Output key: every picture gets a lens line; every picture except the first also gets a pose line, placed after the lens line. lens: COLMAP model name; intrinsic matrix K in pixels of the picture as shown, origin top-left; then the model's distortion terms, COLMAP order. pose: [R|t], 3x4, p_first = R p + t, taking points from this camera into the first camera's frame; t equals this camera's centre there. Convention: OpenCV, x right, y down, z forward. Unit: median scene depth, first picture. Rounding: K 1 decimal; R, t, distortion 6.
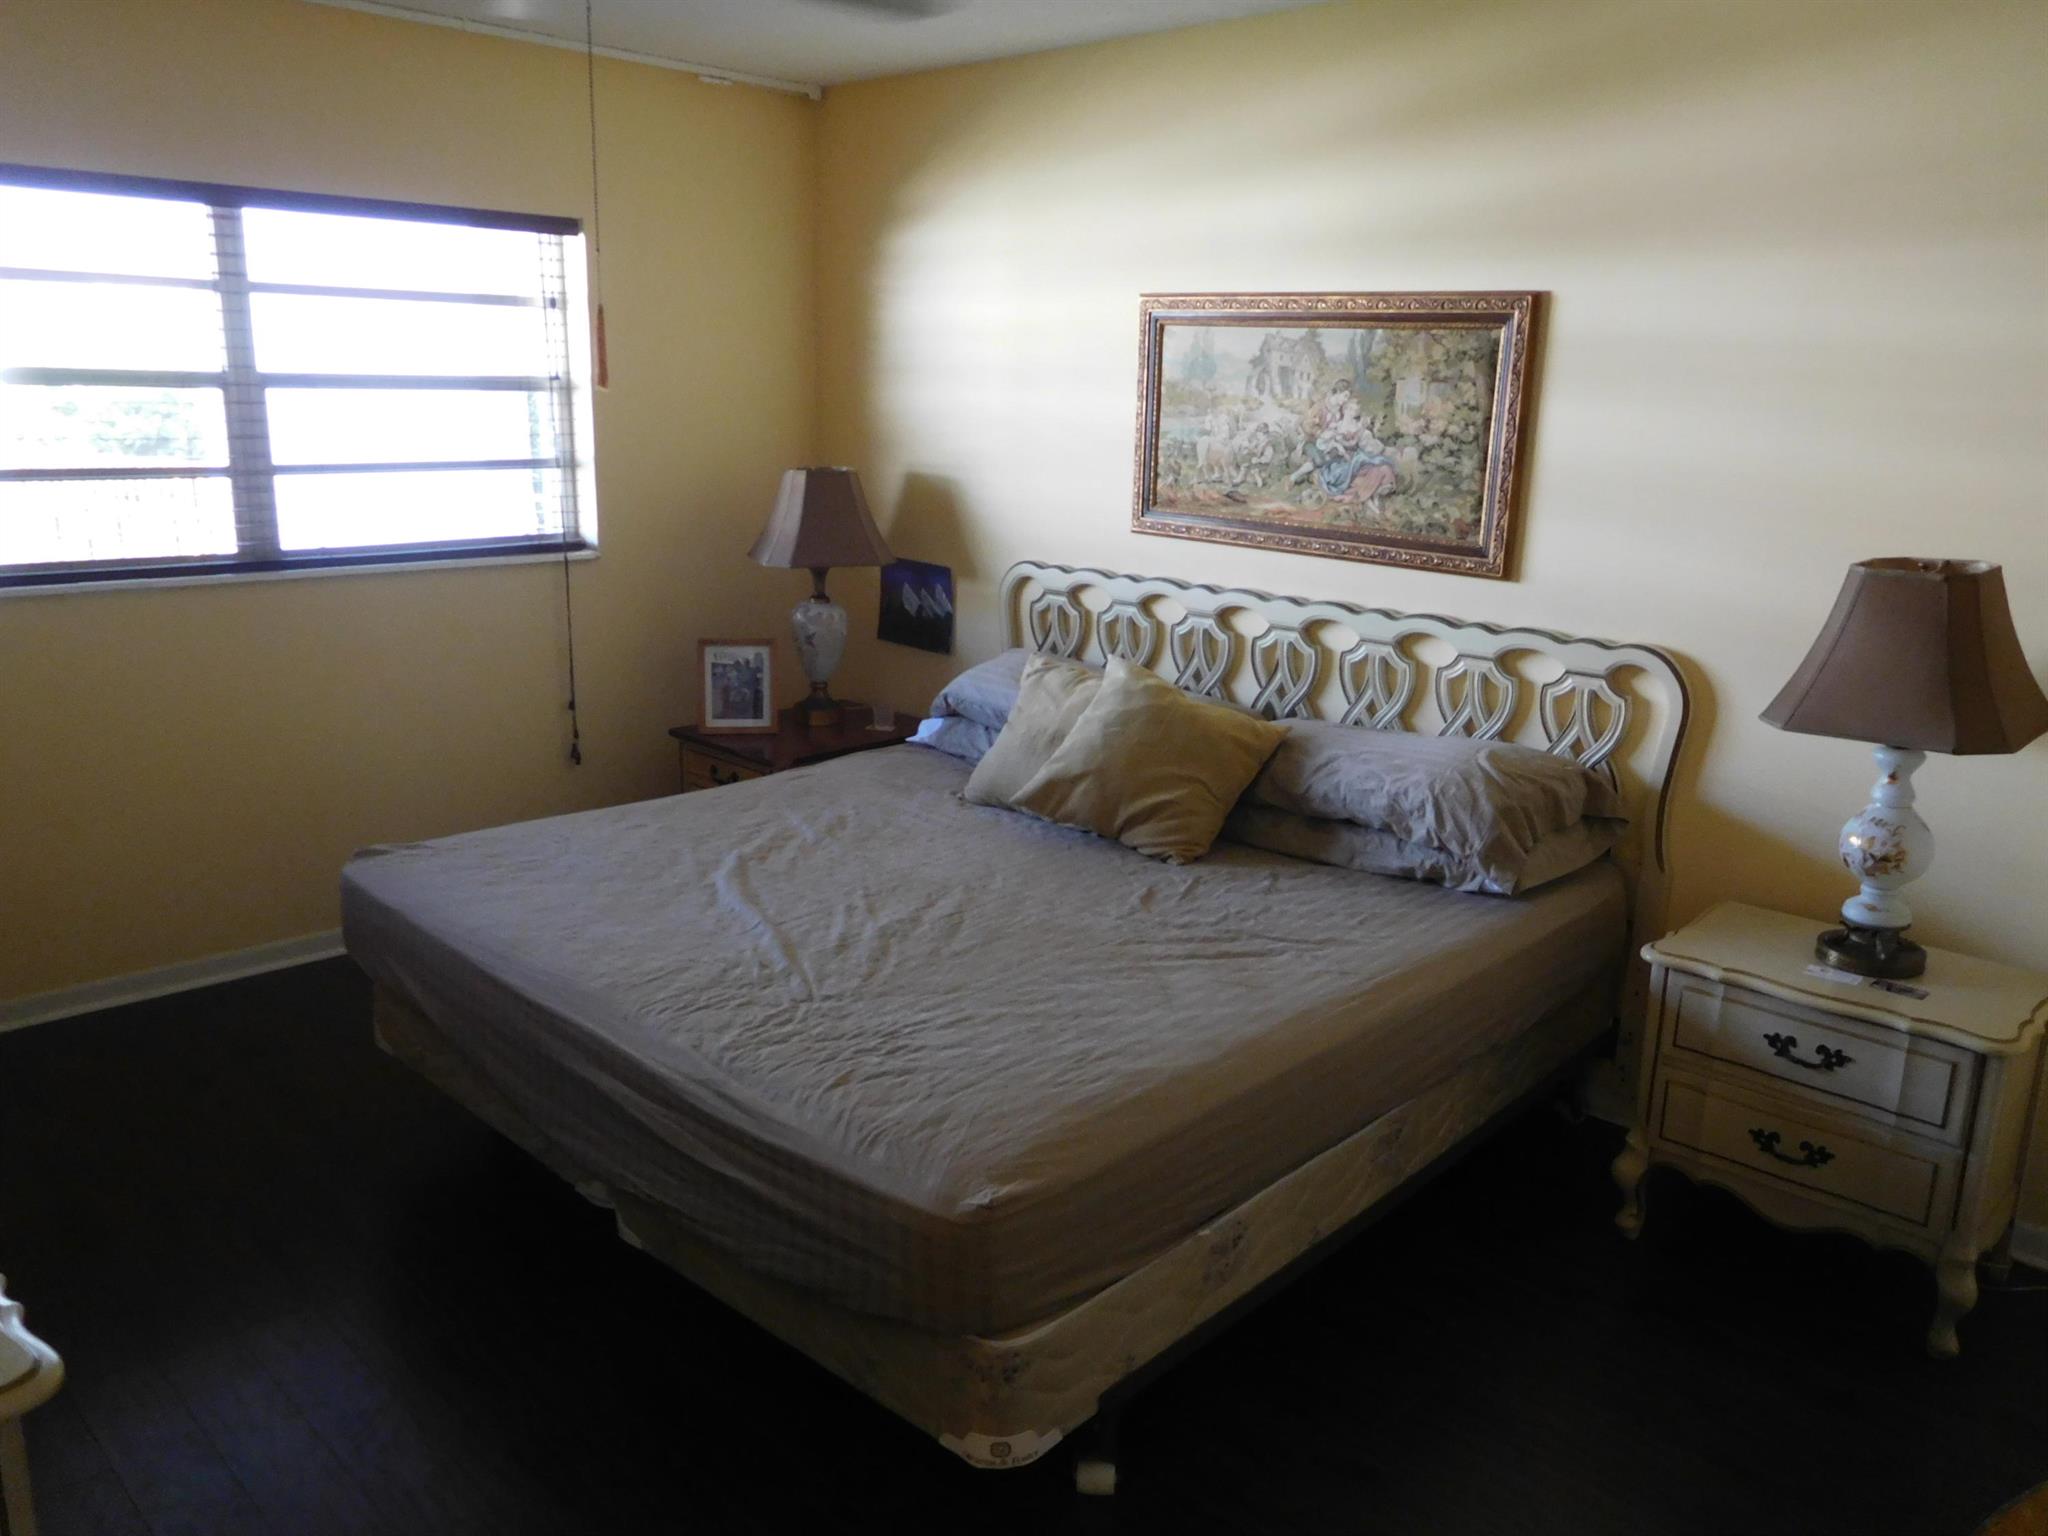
lens RADIAL K [[1543.8, 0, 1020.1], [0, 1543.8, 781.5], [0, 0, 1]] dist [-0.012548, 0.002719]
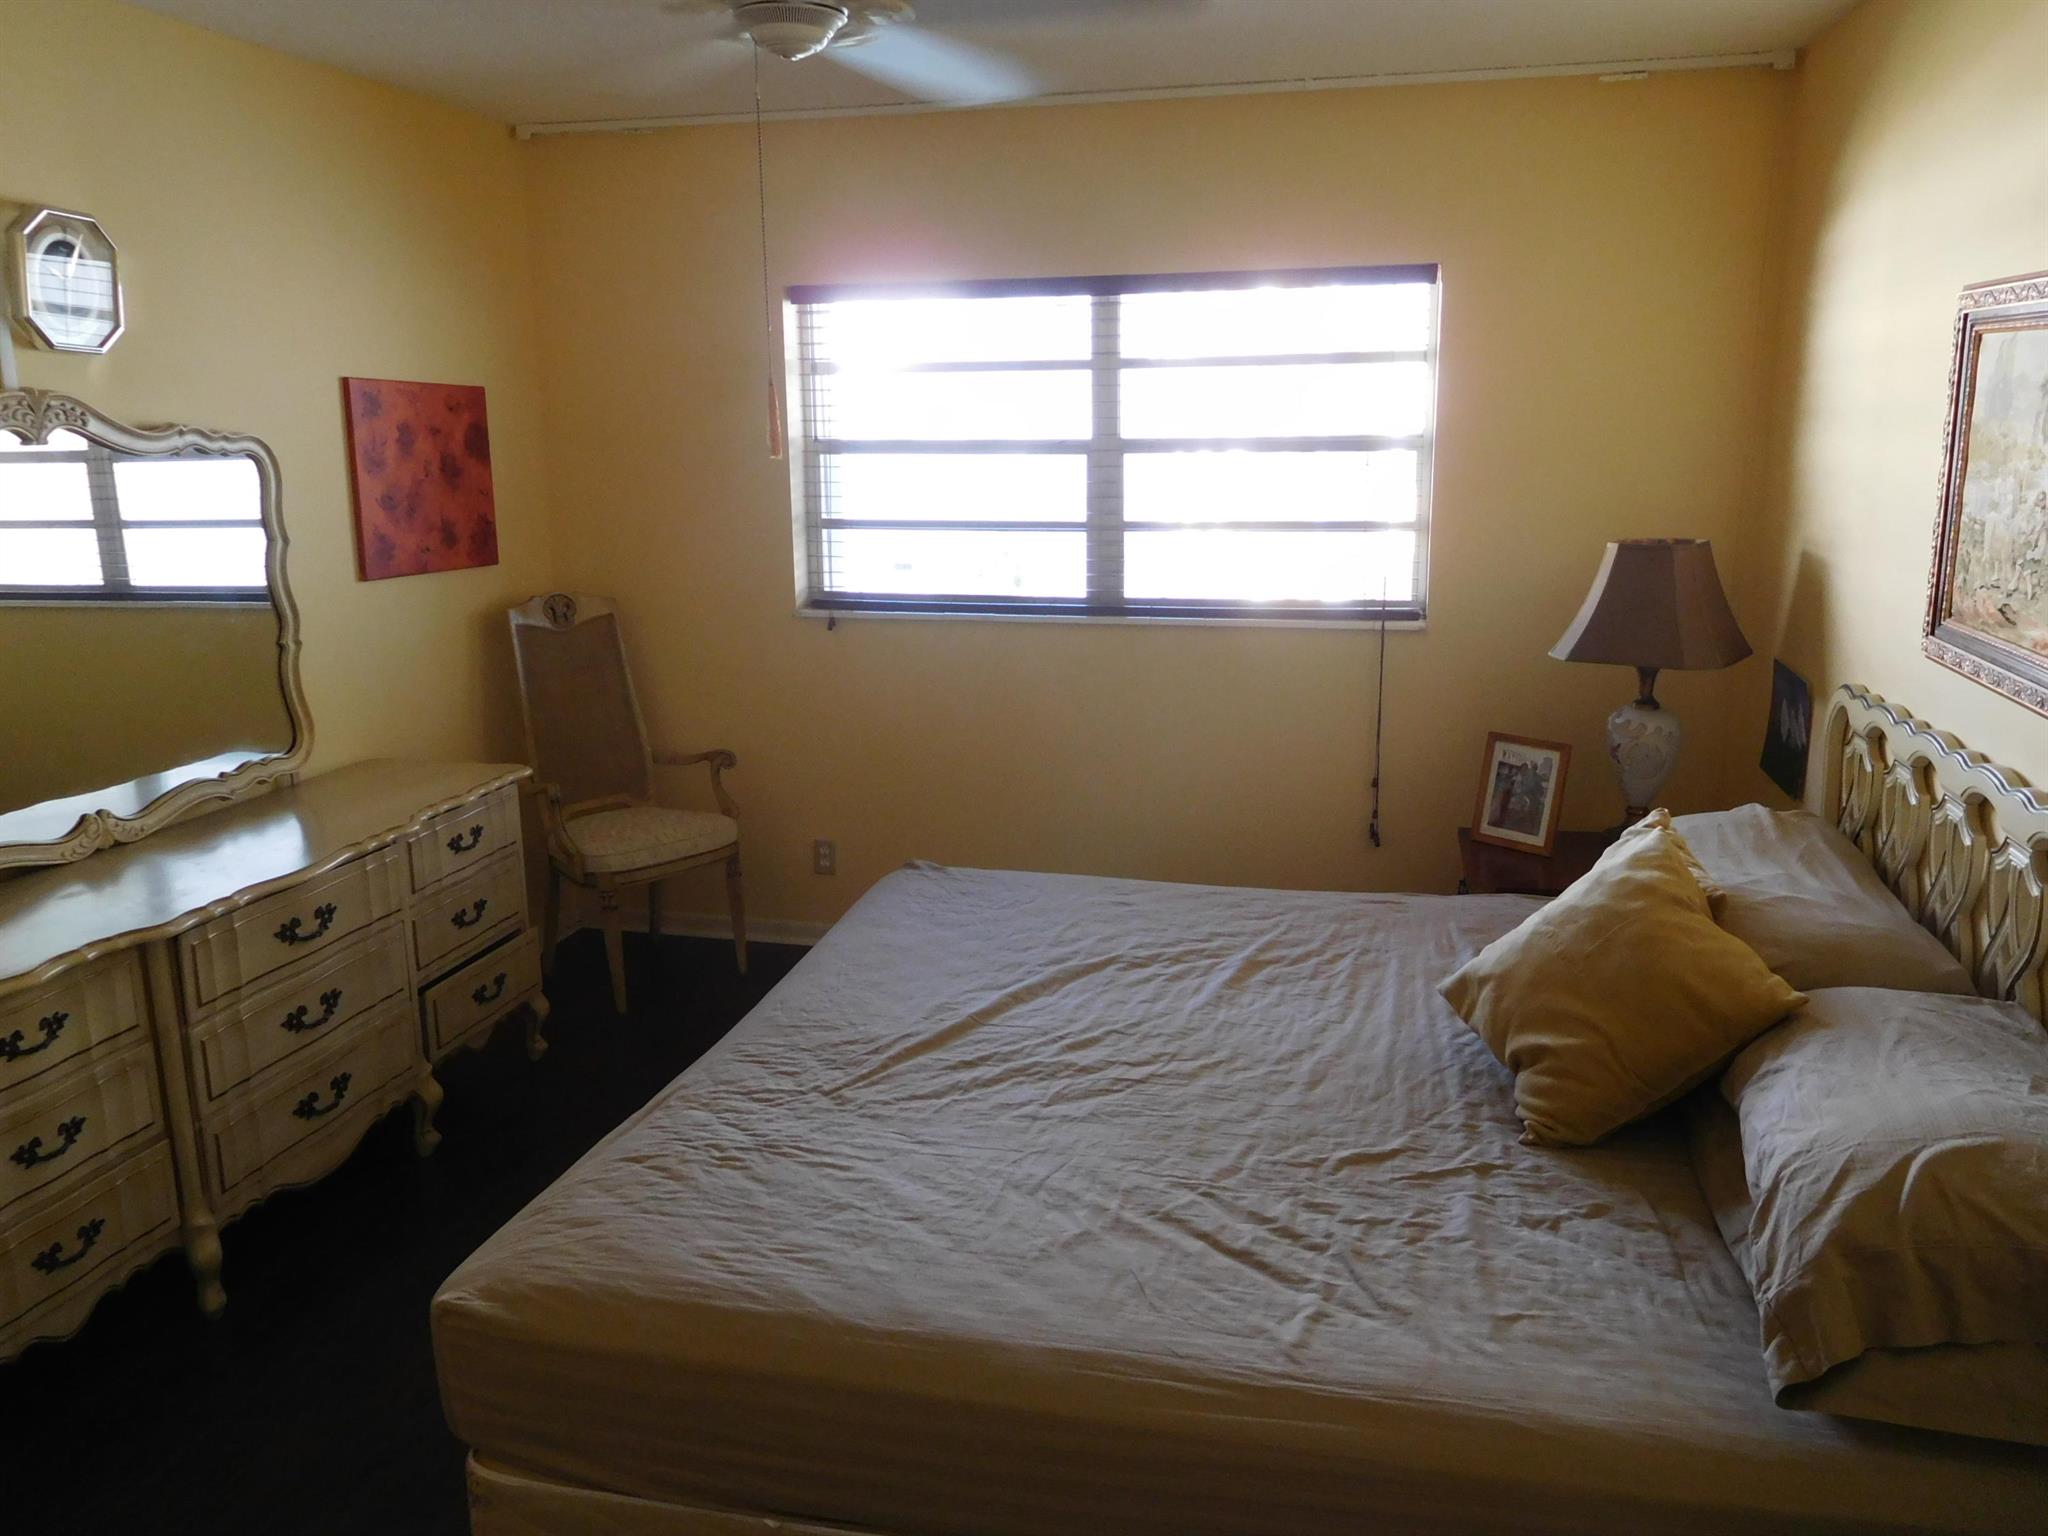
lens RADIAL K [[1543.8, 0, 1020.1], [0, 1543.8, 781.5], [0, 0, 1]] dist [-0.012548, 0.002719]
pose [[0.501778, 0.165448, -0.849026, 0.461709], [-0.191731, 0.978395, 0.077344, -0.094632], [0.843480, 0.123975, 0.522659, 0.380751]]
